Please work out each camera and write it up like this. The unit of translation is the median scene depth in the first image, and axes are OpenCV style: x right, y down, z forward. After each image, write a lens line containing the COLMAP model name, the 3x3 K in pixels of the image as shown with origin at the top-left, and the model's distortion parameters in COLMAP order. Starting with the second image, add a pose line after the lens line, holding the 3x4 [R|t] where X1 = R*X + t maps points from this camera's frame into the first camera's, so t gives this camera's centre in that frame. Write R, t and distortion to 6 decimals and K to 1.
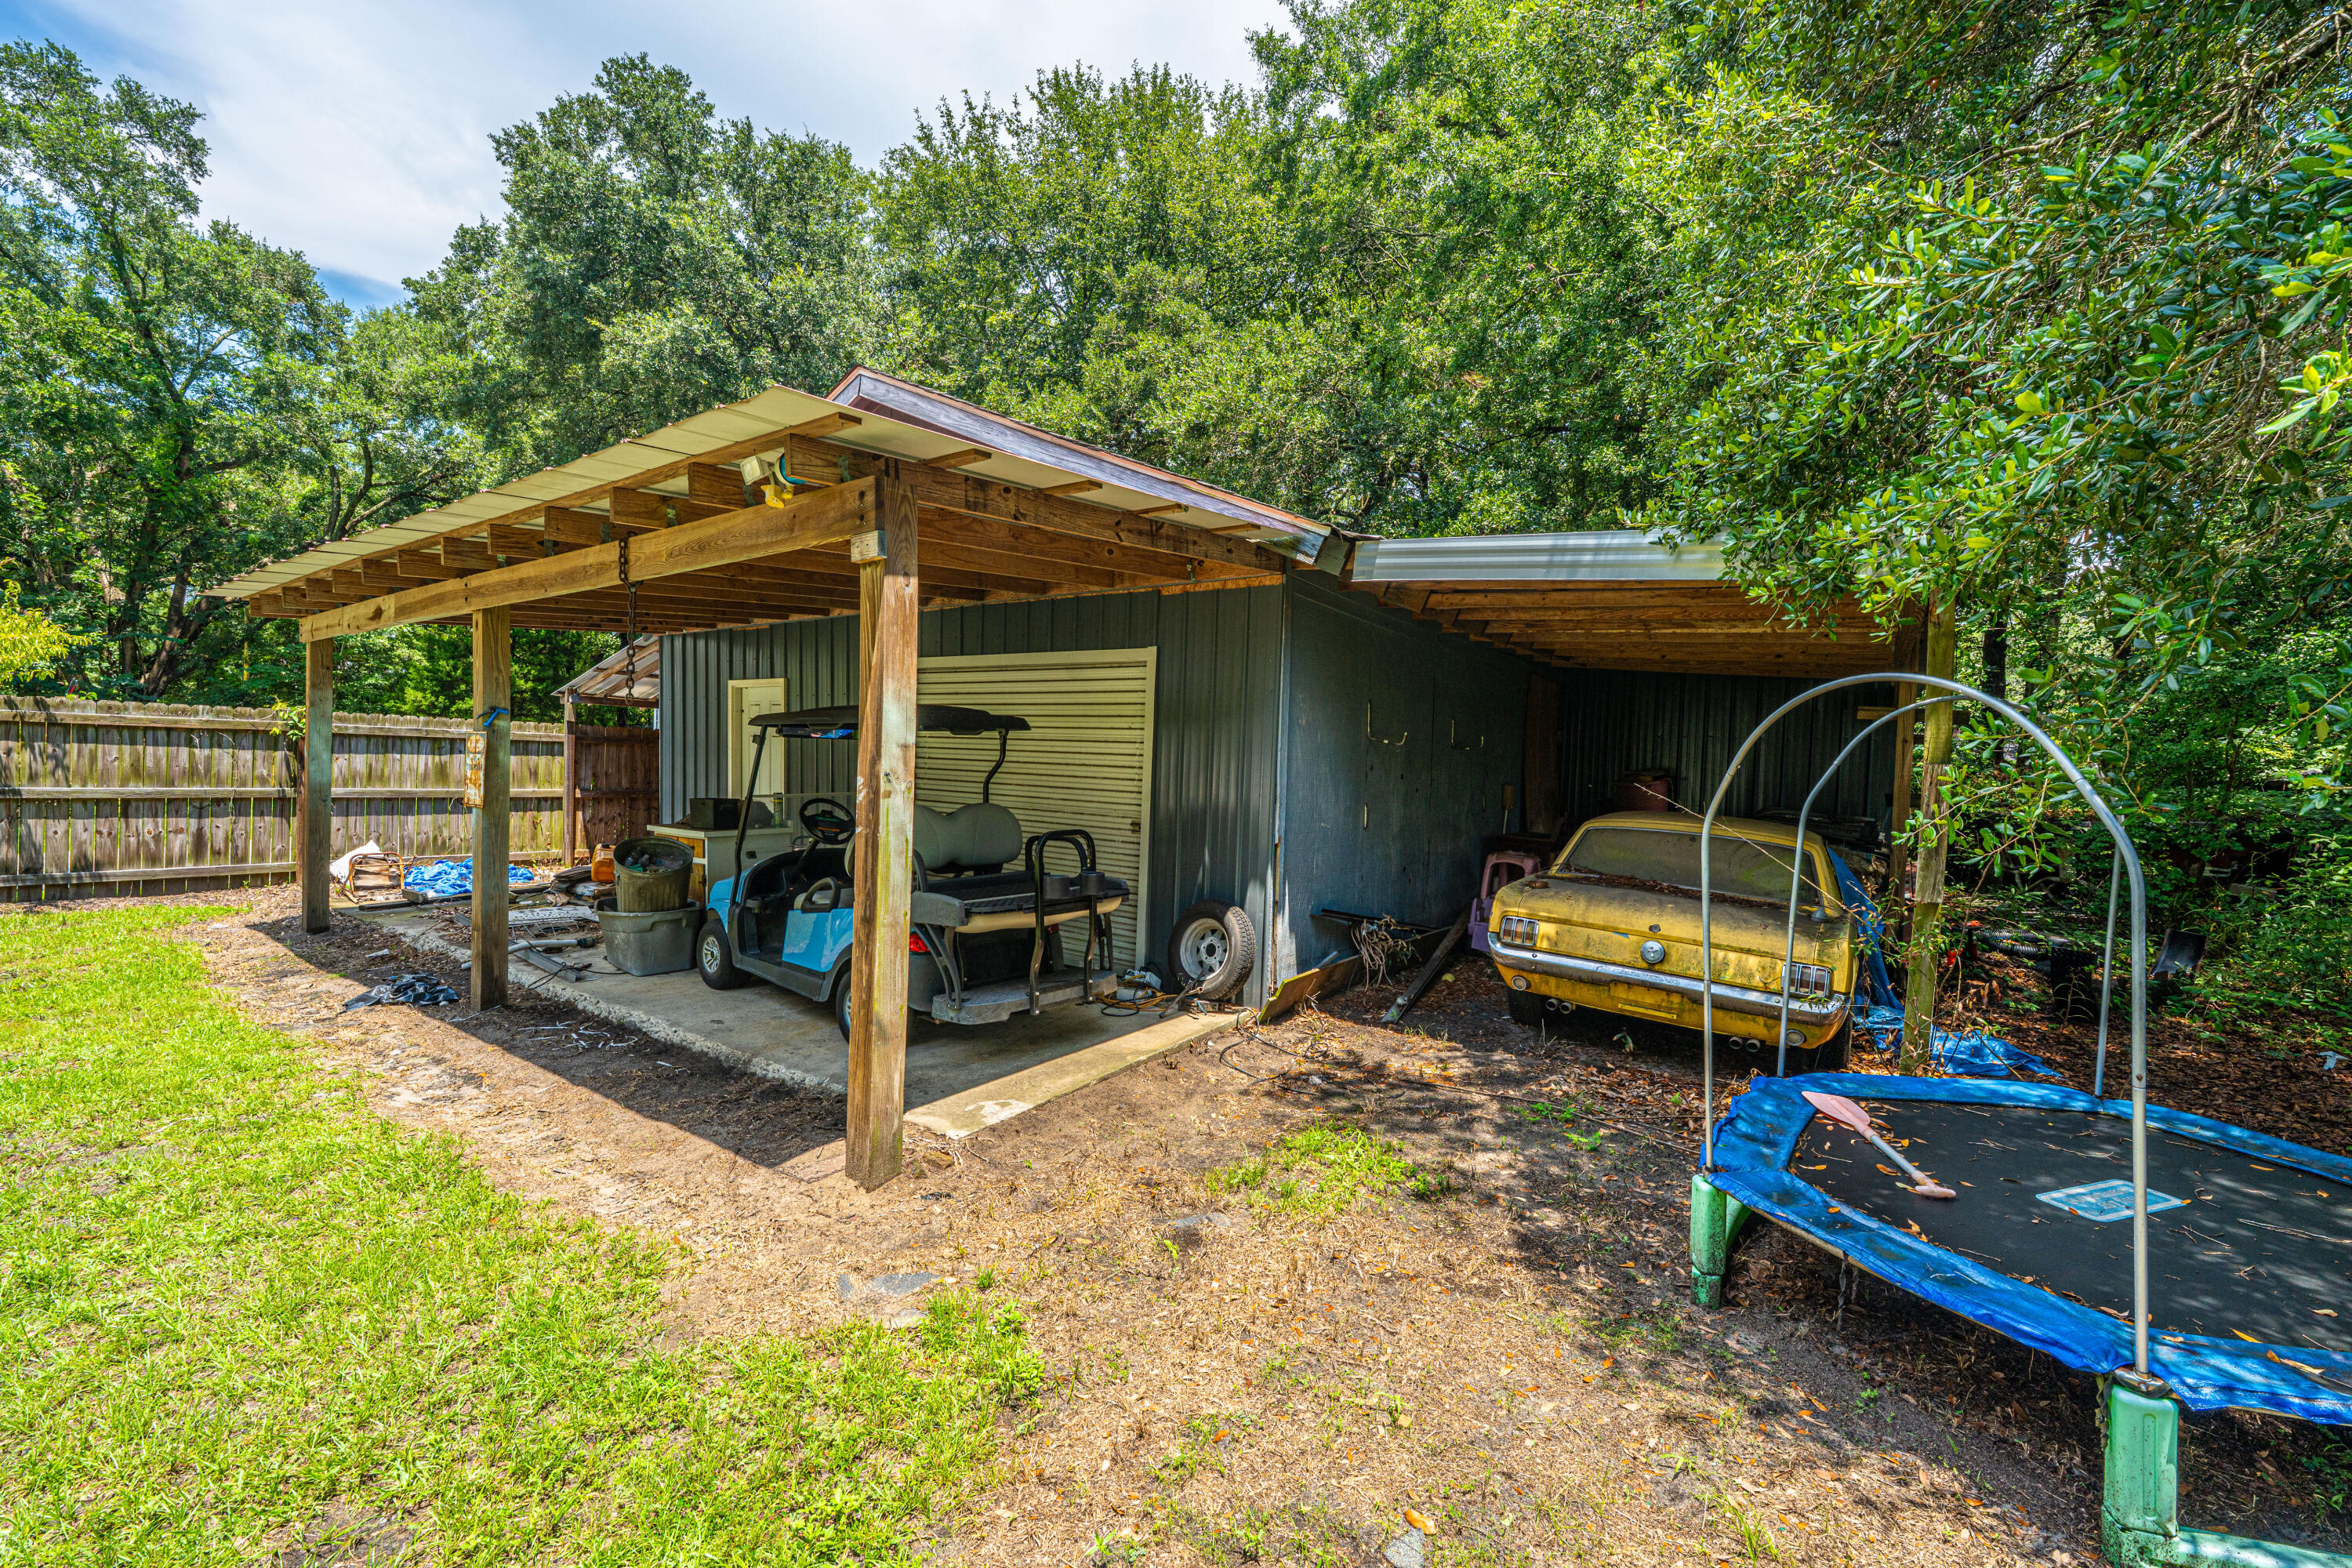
lens RADIAL K [[975.4, 0, 1130.8], [0, 975.4, 797.7], [0, 0, 1]] dist [0.004056, 0.000587]
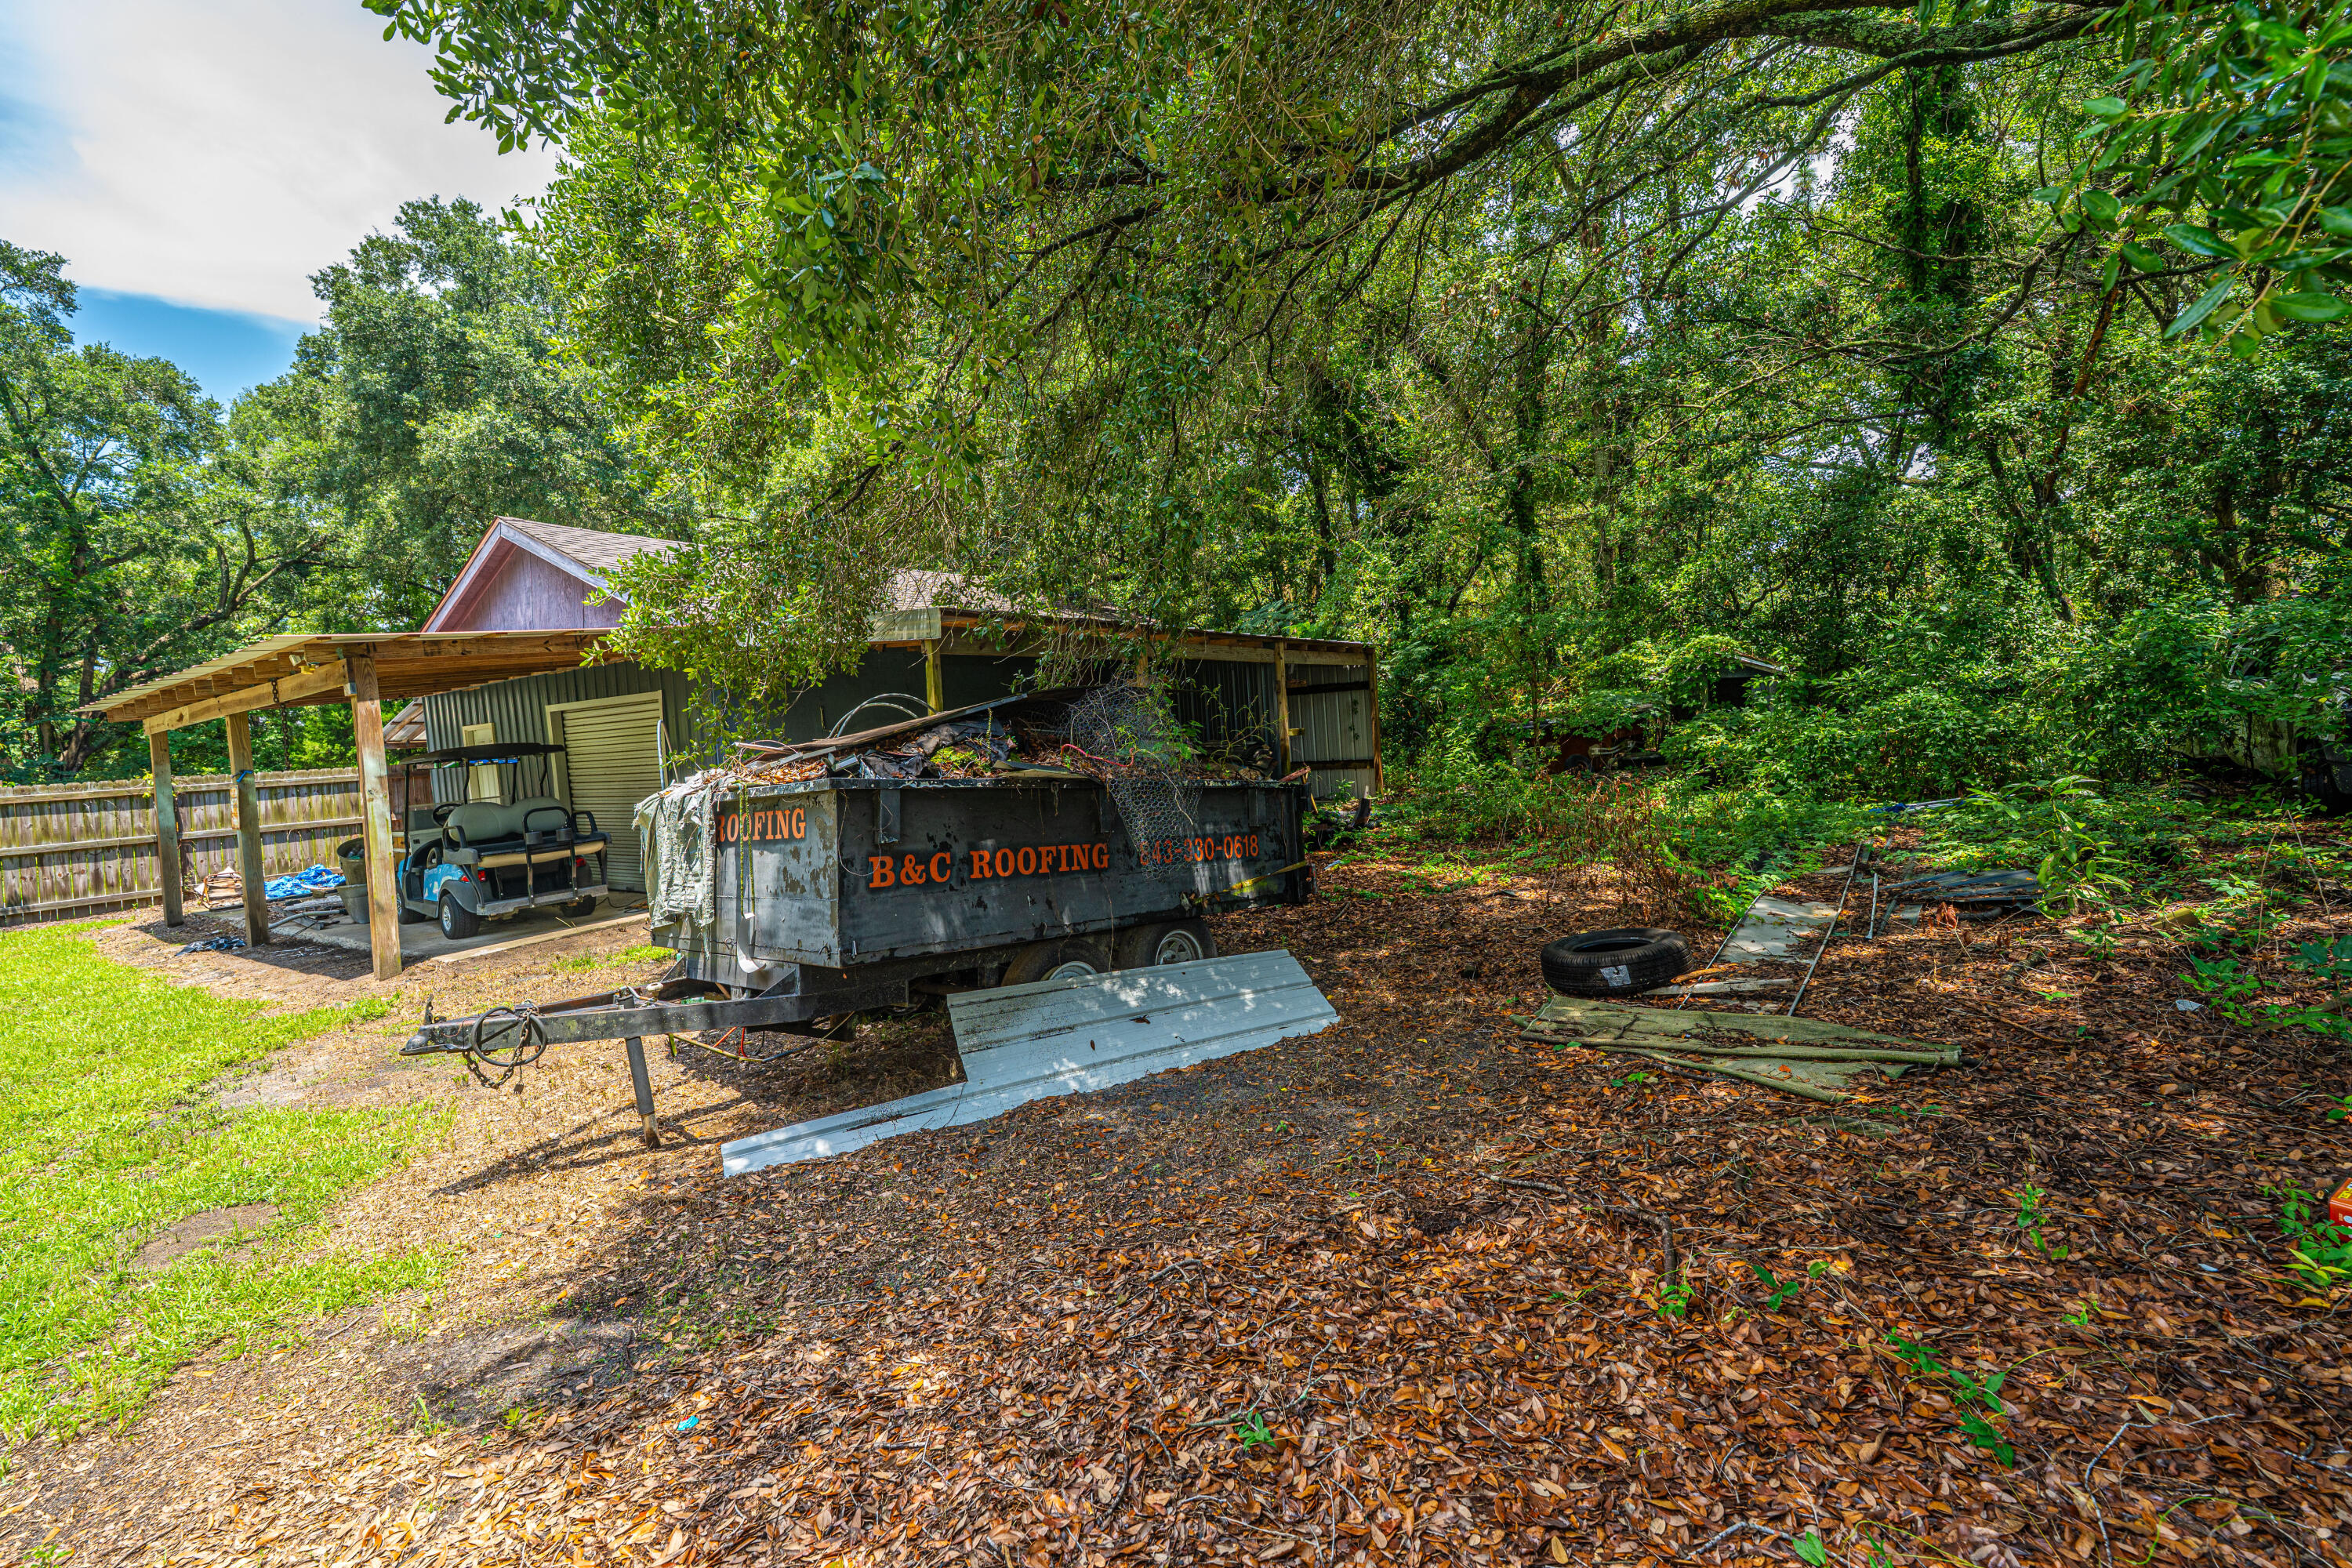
lens RADIAL K [[1015.2, 0, 1171.7], [0, 1015.2, 761.7], [0, 0, 1]] dist [-0.004422, -0.000589]
pose [[0.994298, -0.101139, 0.033803, 0.516808], [0.101232, 0.994862, -0.001036, 0.033435], [-0.033524, 0.004452, 0.999428, -0.469228]]
